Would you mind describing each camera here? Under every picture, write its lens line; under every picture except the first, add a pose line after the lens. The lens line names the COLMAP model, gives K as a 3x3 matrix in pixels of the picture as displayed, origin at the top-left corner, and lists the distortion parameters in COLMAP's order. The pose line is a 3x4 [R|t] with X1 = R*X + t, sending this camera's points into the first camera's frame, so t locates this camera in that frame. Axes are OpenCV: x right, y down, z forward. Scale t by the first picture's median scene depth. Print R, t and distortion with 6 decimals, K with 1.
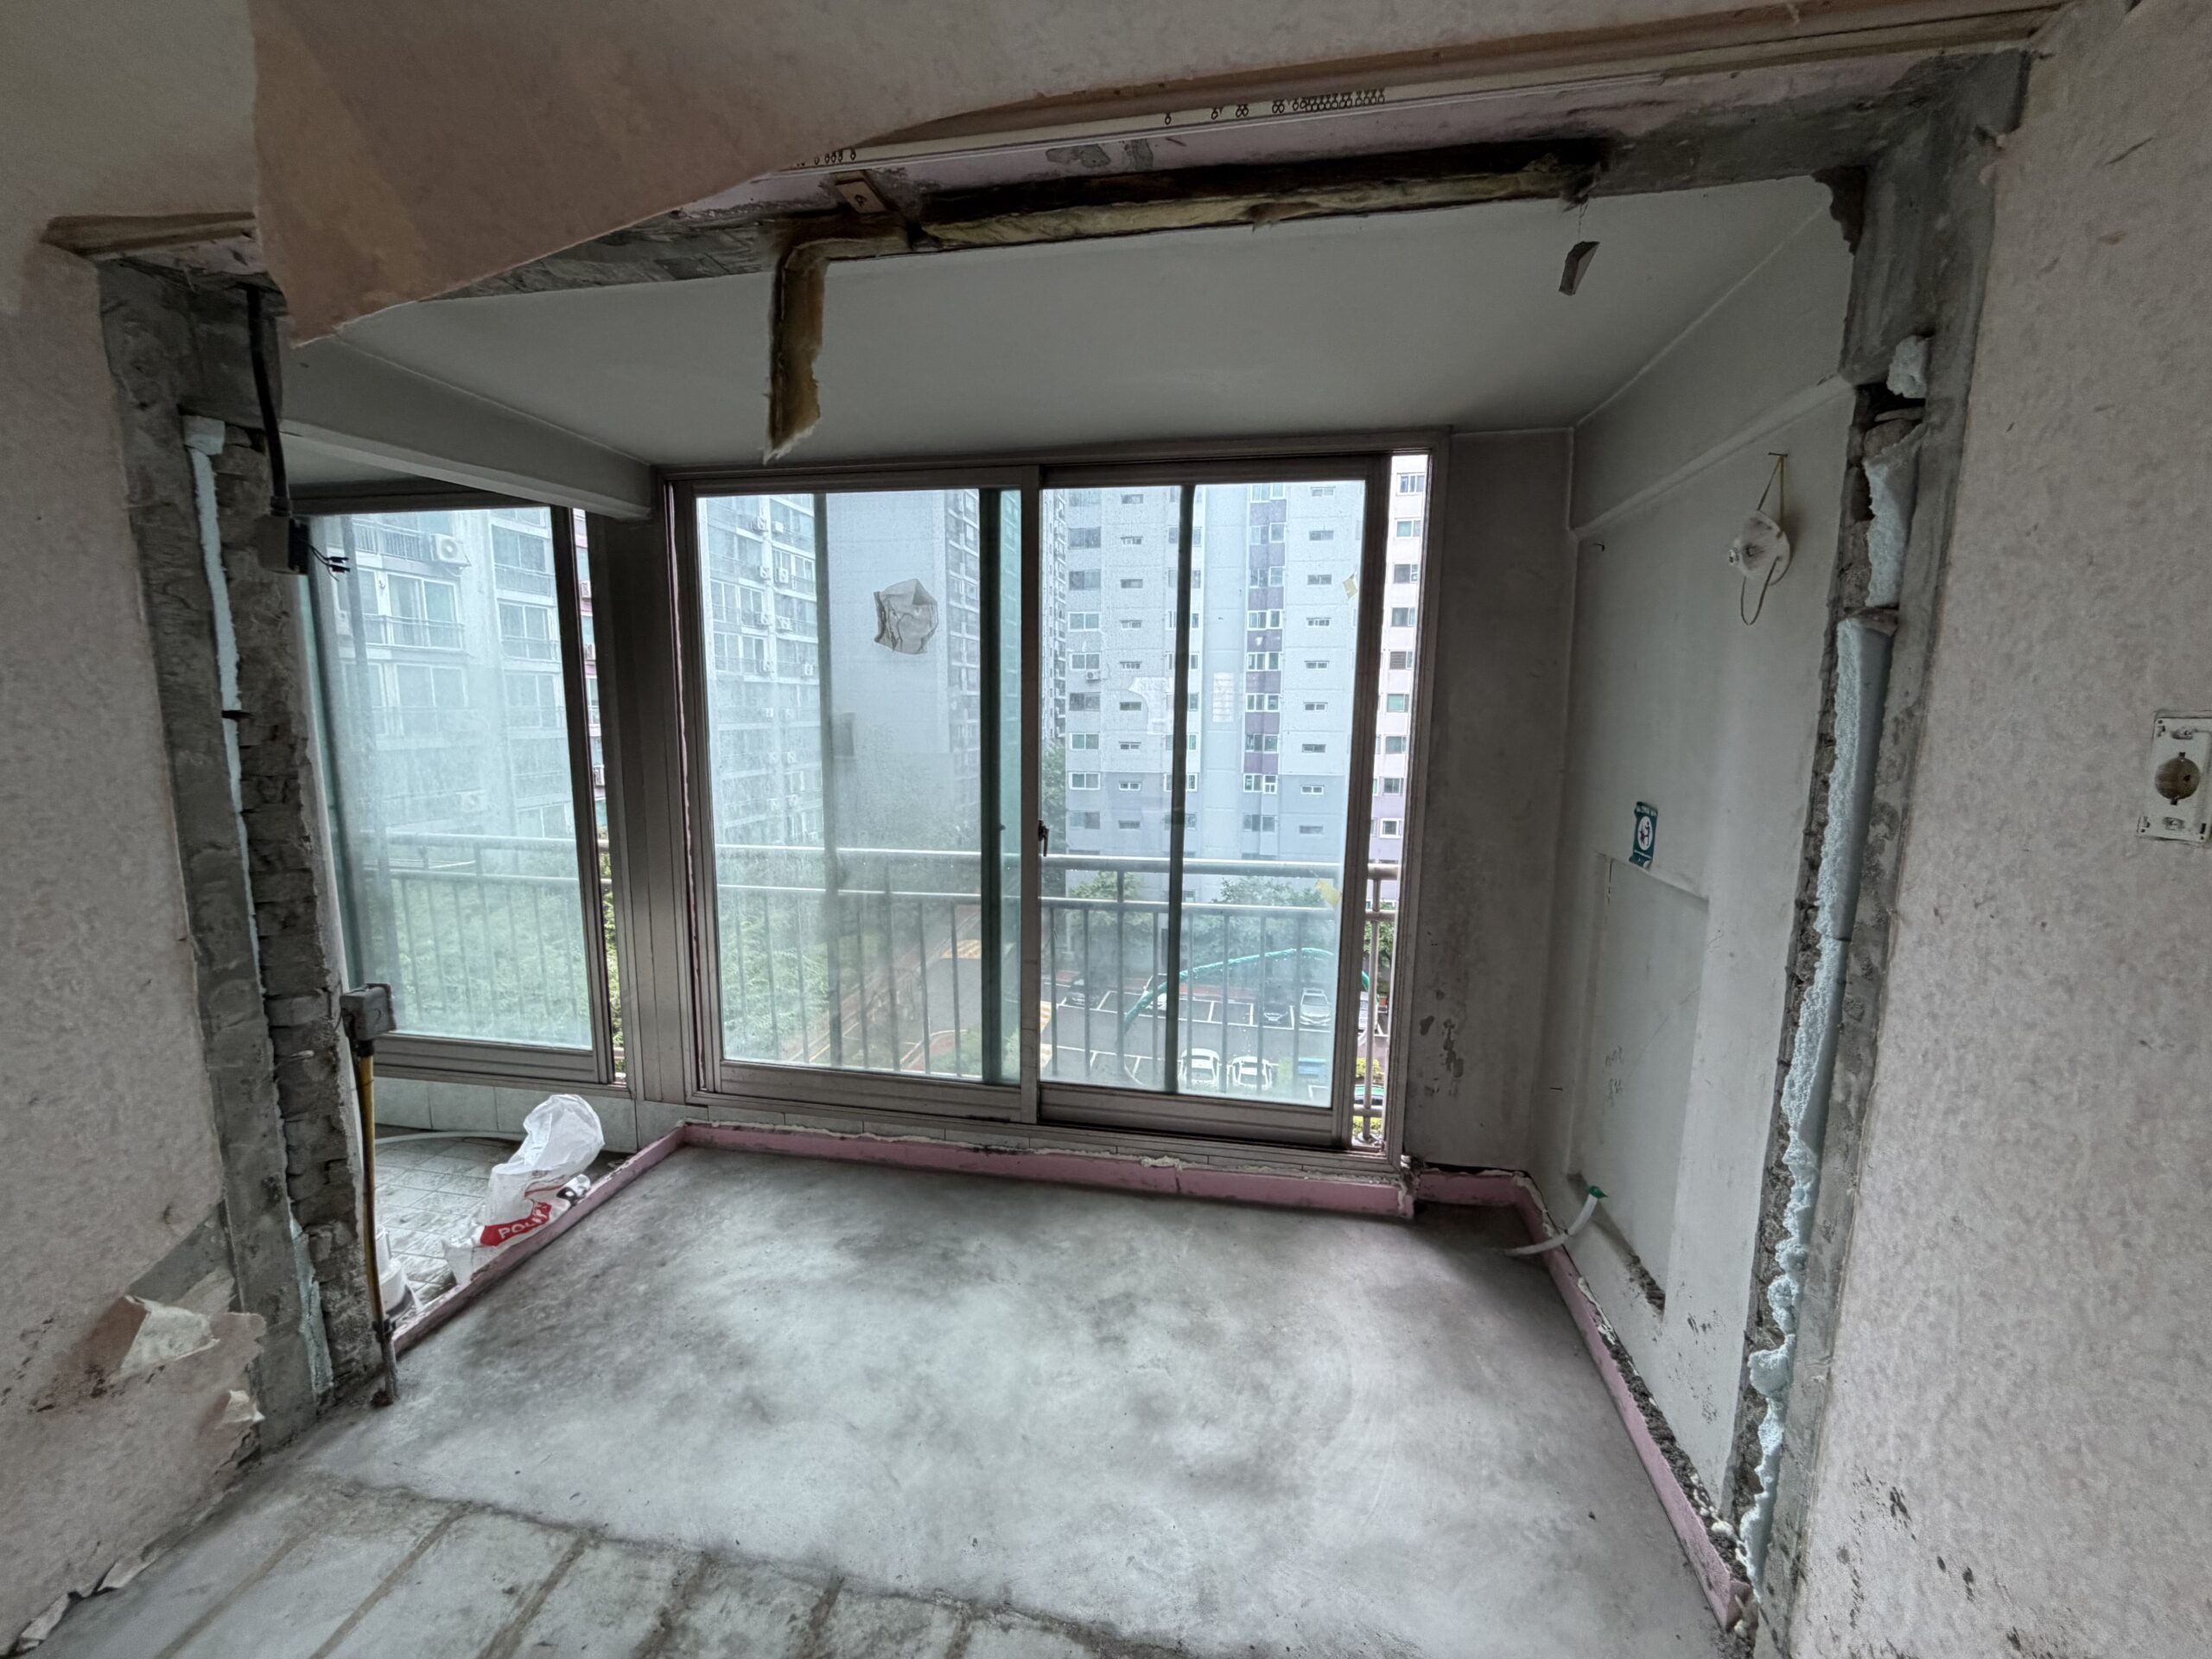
lens RADIAL K [[901.8, 0, 1110.1], [0, 901.8, 834.9], [0, 0, 1]] dist [0.000886, -0.000014]
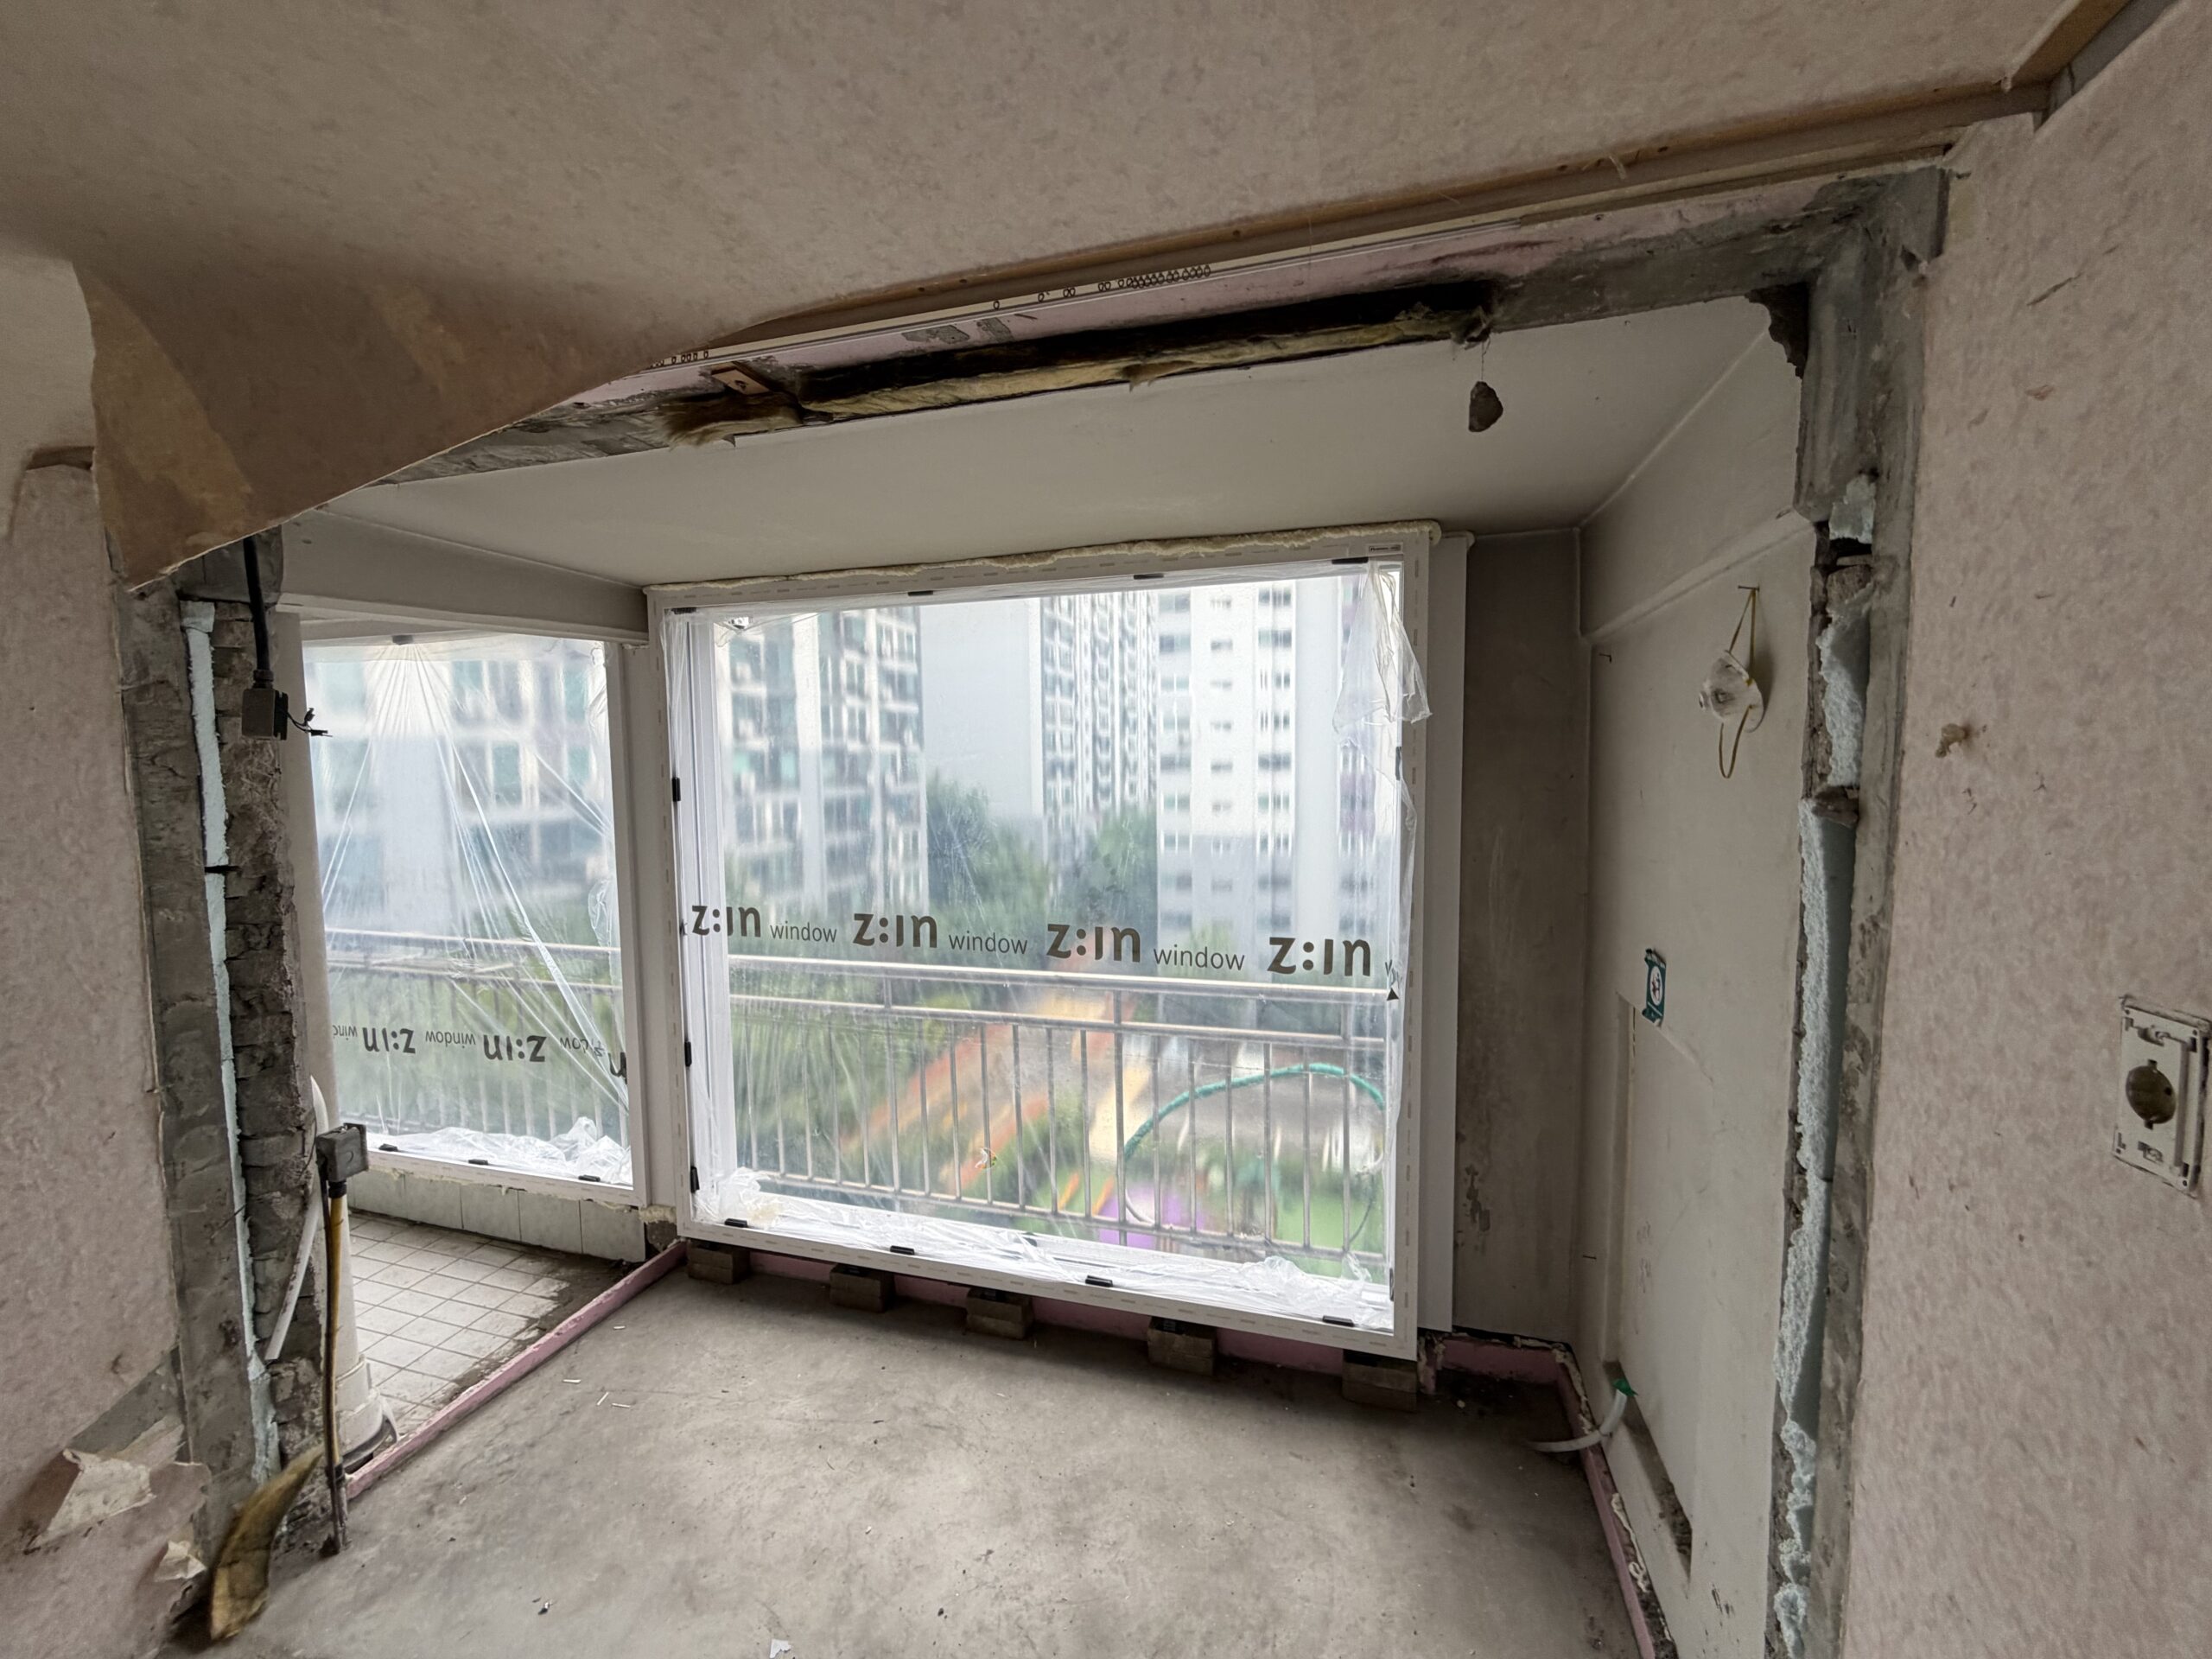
lens RADIAL K [[901.8, 0, 1116.4], [0, 901.8, 826.8], [0, 0, 1]] dist [0.000886, -0.000014]
pose [[0.993875, -0.008220, -0.110208, 0.218000], [0.000733, 0.997698, -0.067810, -0.127472], [0.110511, 0.067314, 0.991593, 0.073483]]
